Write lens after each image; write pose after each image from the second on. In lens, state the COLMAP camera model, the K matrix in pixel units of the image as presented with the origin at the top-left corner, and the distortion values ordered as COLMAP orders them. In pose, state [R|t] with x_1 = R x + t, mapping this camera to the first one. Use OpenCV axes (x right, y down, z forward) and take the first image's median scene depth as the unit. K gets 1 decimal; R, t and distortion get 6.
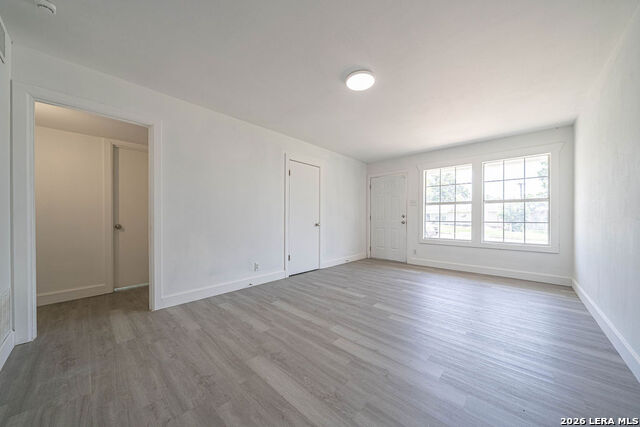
lens RADIAL K [[217.8, 0, 321.2], [0, 217.8, 219.2], [0, 0, 1]] dist [-0.000010, -0.000027]
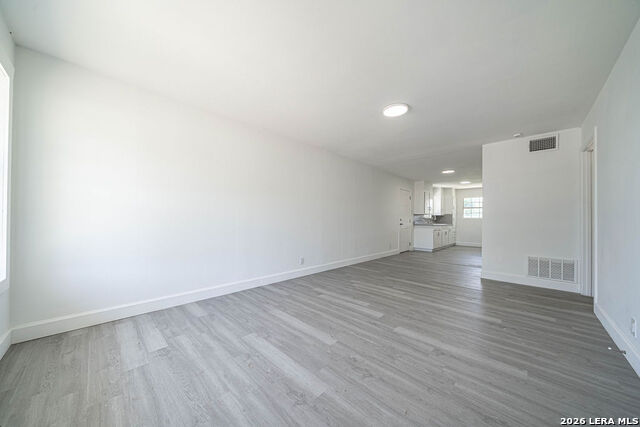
lens RADIAL K [[217.8, 0, 321.2], [0, 217.8, 219.2], [0, 0, 1]] dist [-0.000010, -0.000027]
pose [[-0.999840, -0.005835, 0.016905, 0.488725], [-0.005733, 0.999965, 0.006055, -0.017822], [-0.016940, 0.005957, -0.999839, 1.918623]]
